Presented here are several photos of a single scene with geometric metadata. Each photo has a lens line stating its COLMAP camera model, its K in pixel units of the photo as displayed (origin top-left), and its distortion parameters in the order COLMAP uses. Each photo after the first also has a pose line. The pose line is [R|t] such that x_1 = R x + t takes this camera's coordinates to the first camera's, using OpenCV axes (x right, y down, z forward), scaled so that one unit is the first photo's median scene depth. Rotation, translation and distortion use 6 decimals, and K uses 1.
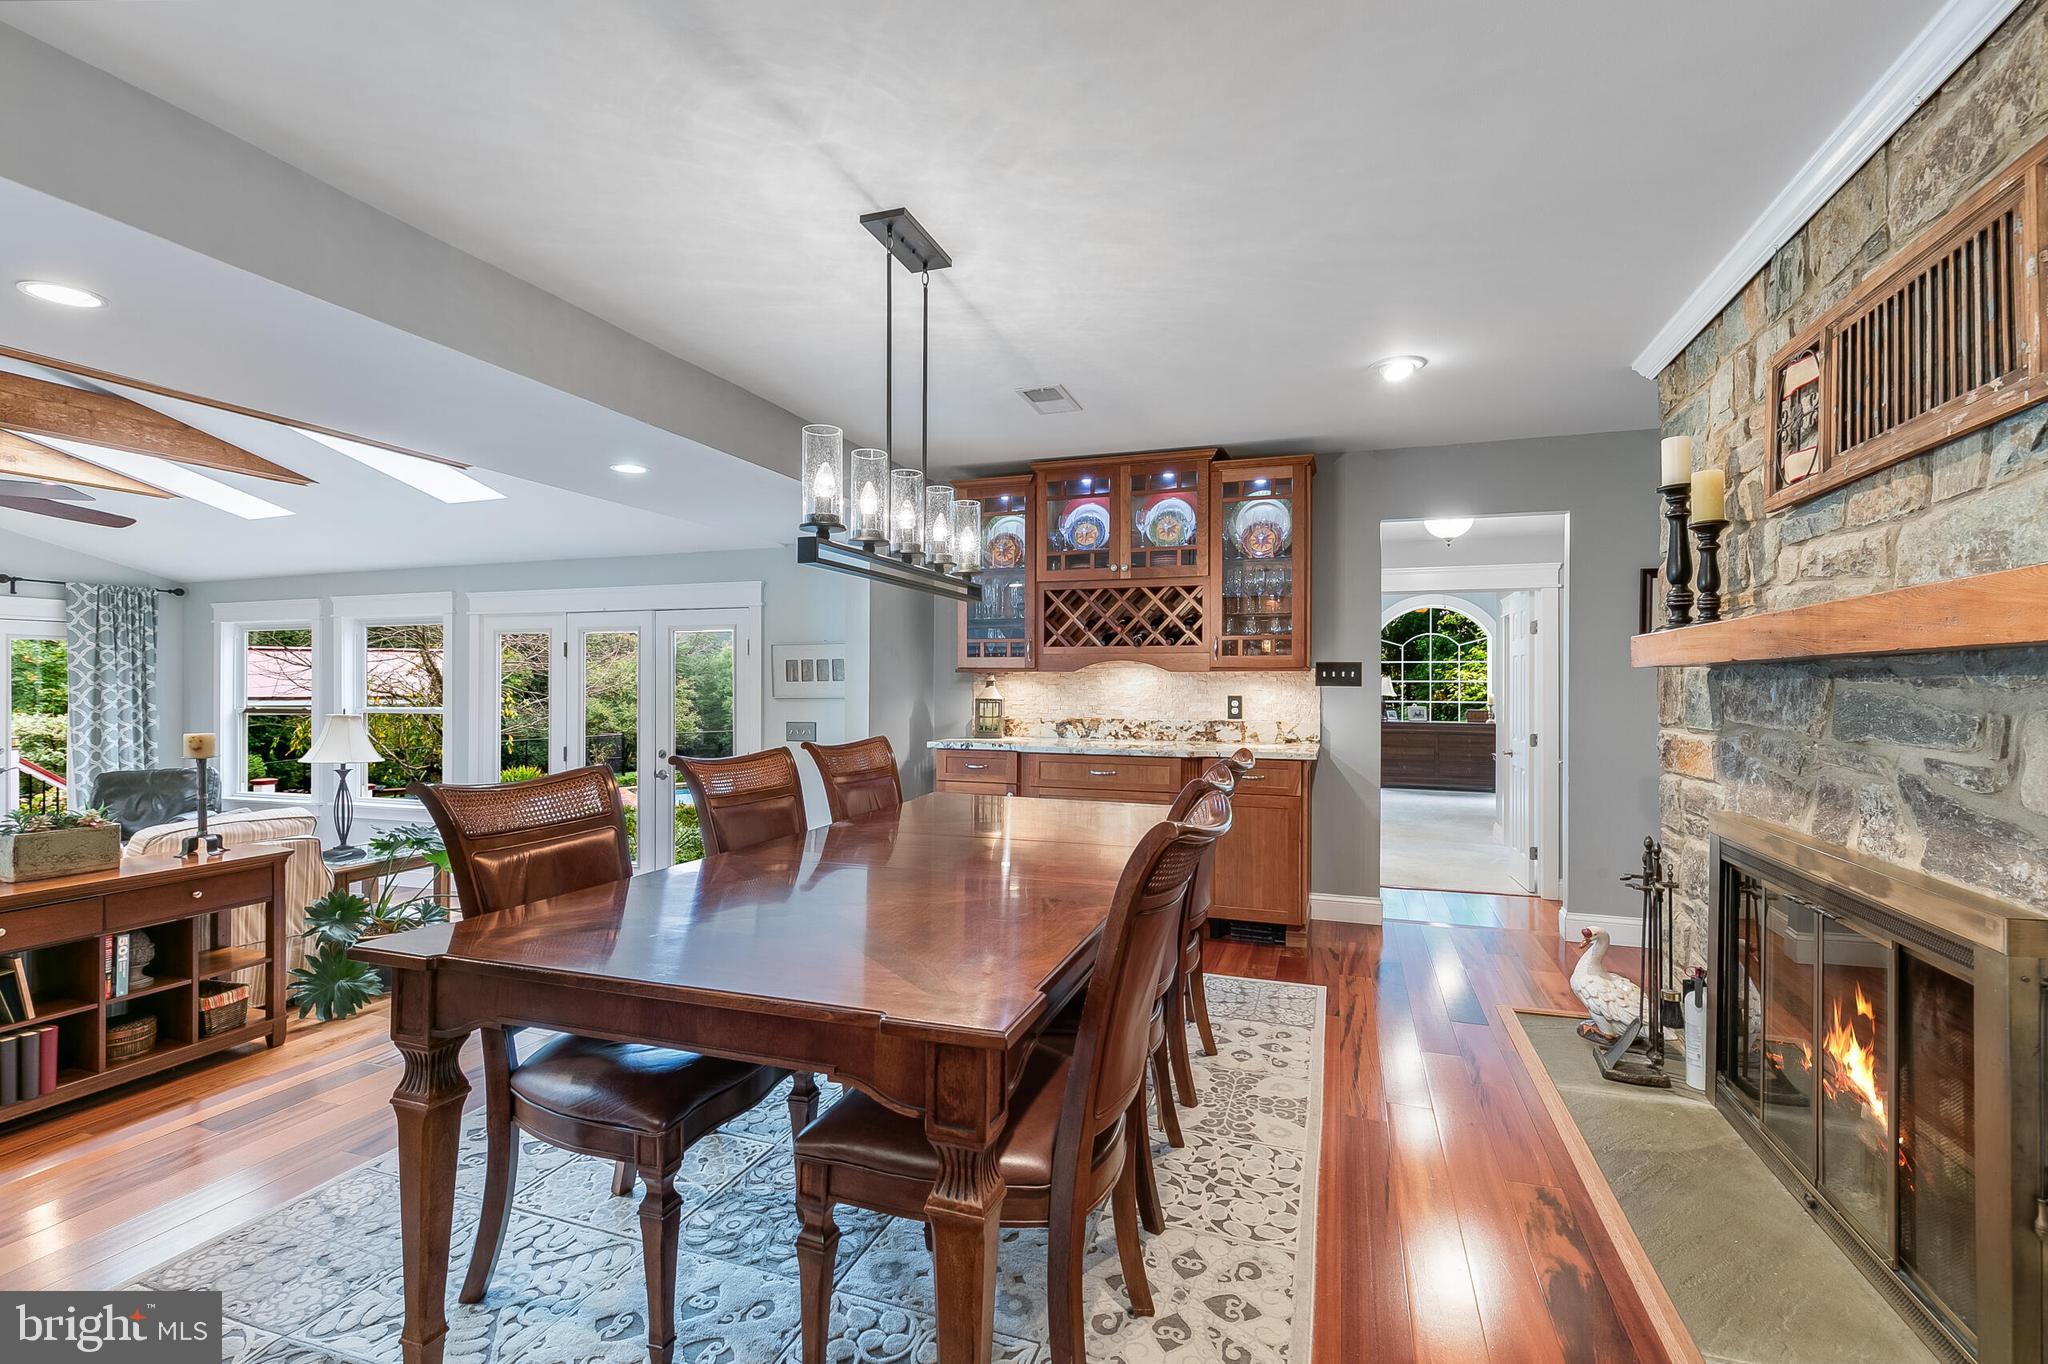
lens RADIAL K [[935.4, 0, 1023.3], [0, 935.4, 685.4], [0, 0, 1]] dist [0.003547, 0.000216]
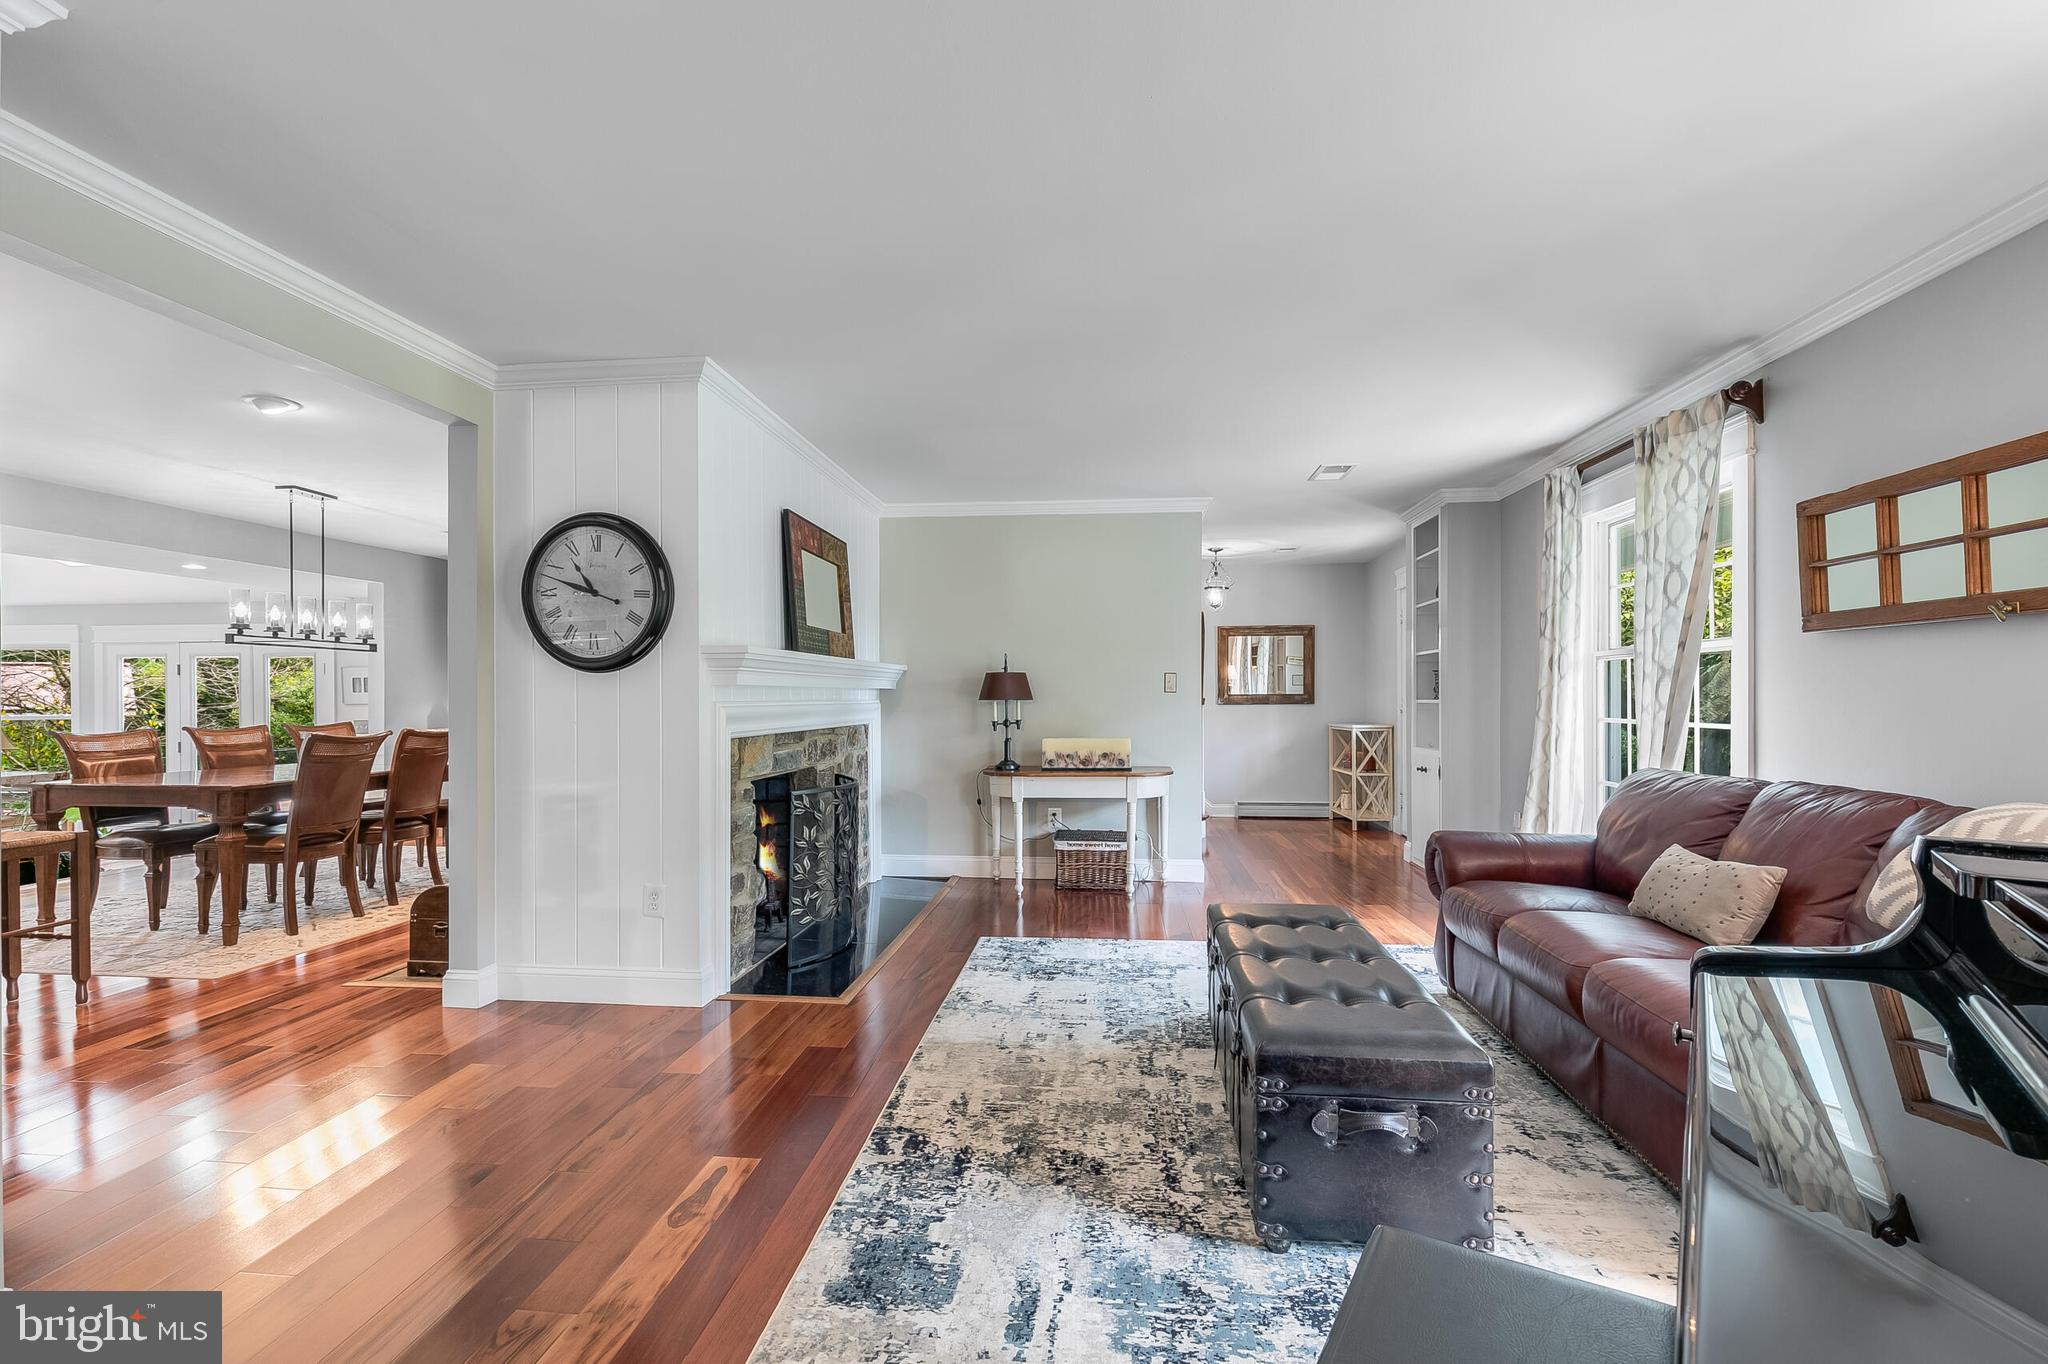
lens RADIAL K [[935.9, 0, 1019.7], [0, 935.9, 703.1], [0, 0, 1]] dist [-0.001820, -0.000293]
pose [[0.974156, -0.002791, 0.225860, 0.526120], [0.001981, 0.999991, 0.003813, 0.008948], [-0.225868, -0.003267, 0.974152, -0.791764]]
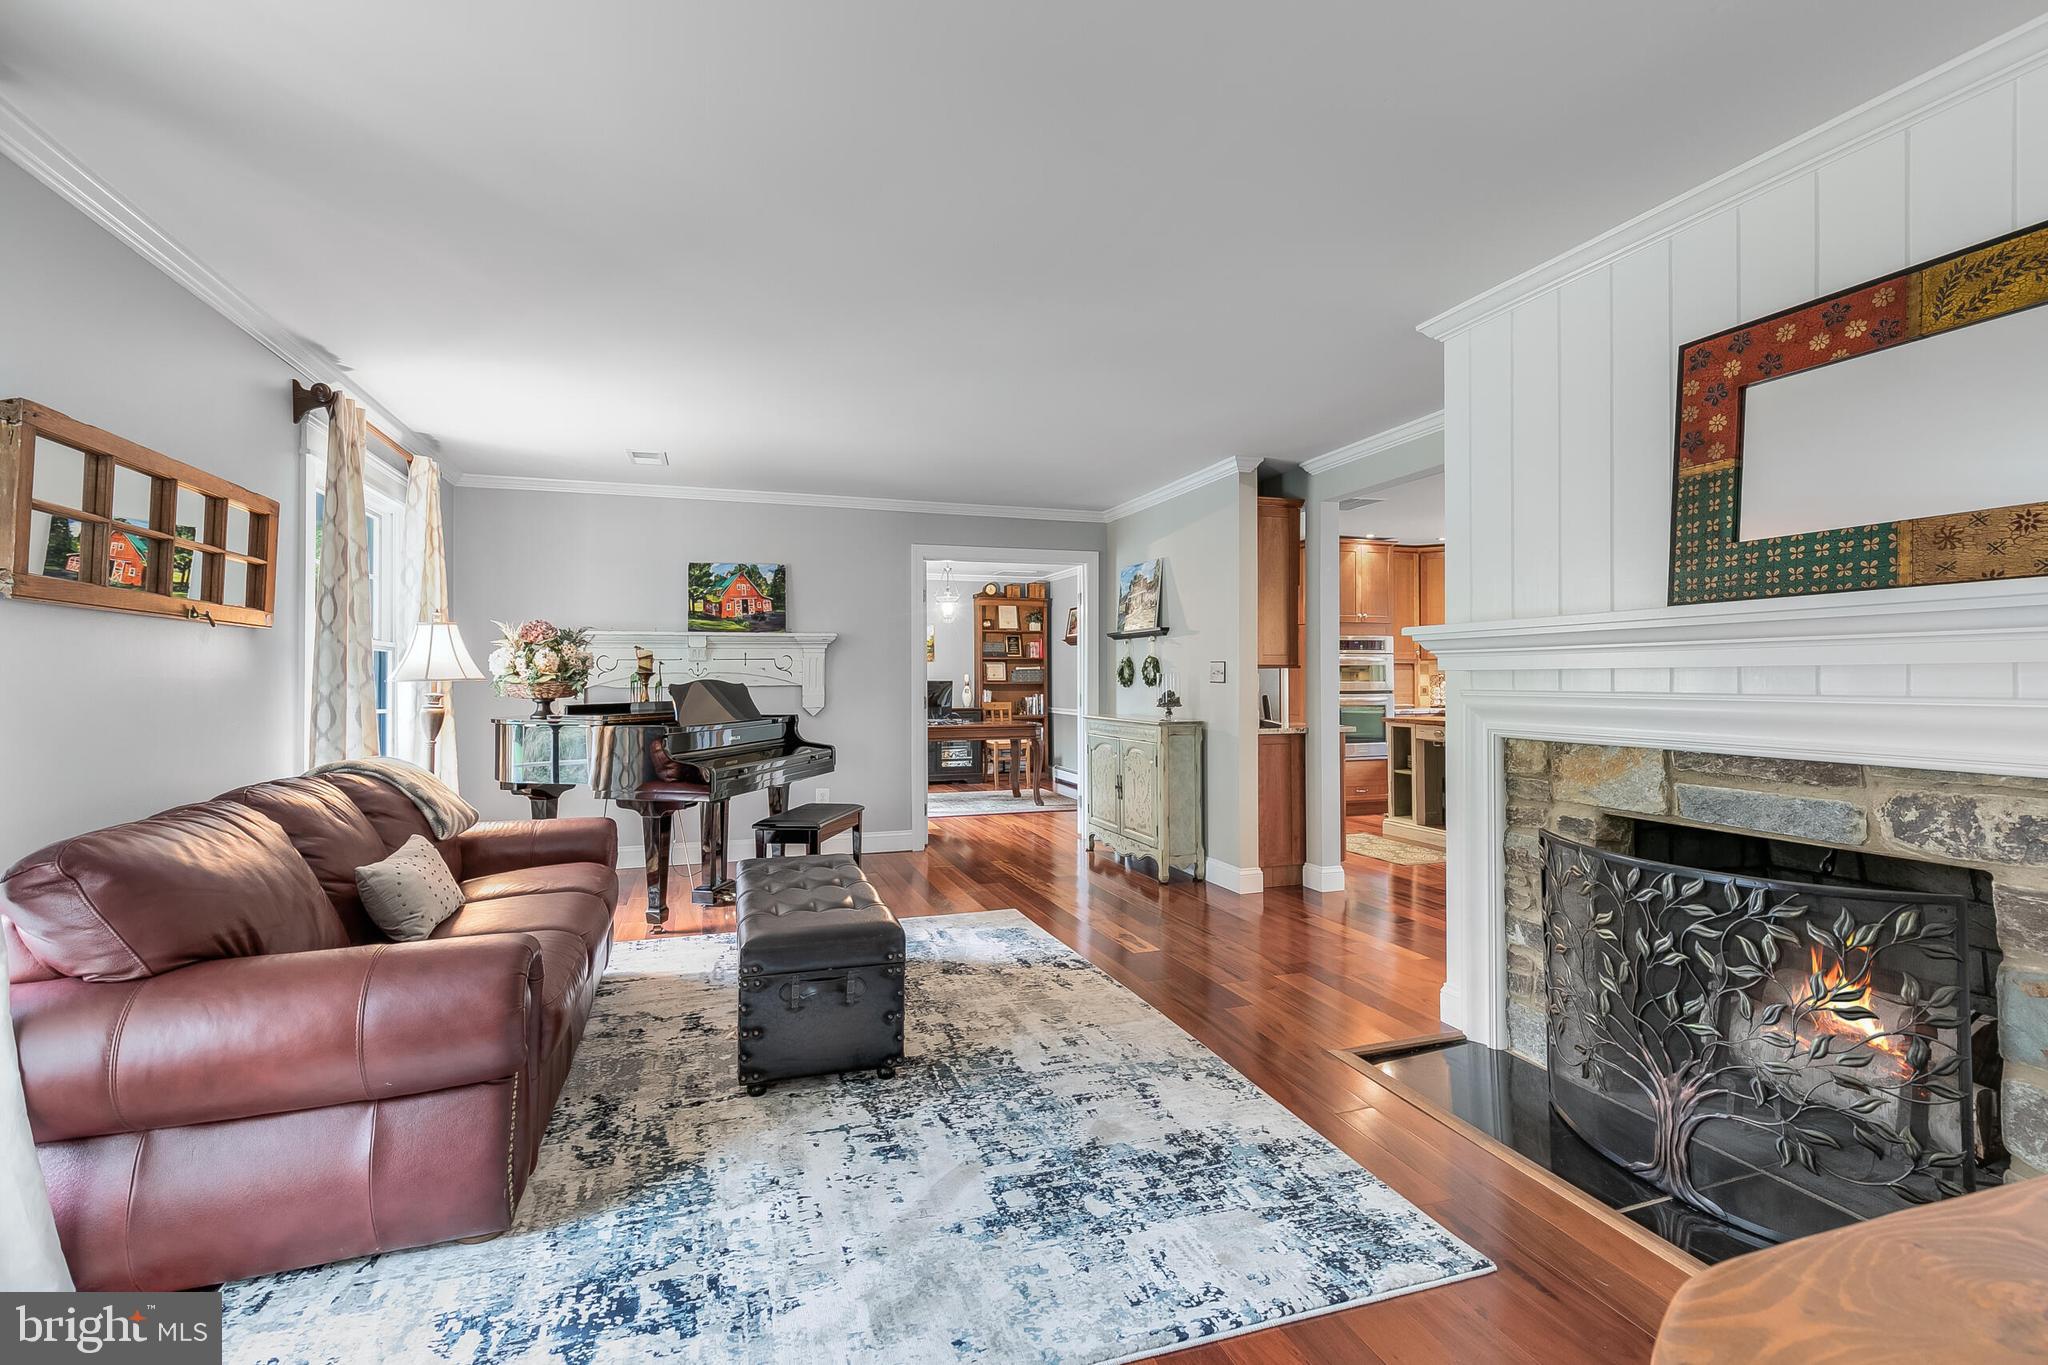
lens RADIAL K [[935.9, 0, 1020.8], [0, 935.9, 668.8], [0, 0, 1]] dist [0.002214, -0.000117]
pose [[-0.794296, -0.003484, -0.607521, 1.092003], [-0.000152, 0.999985, -0.005536, -0.001418], [0.607531, -0.004304, -0.794284, 0.311739]]
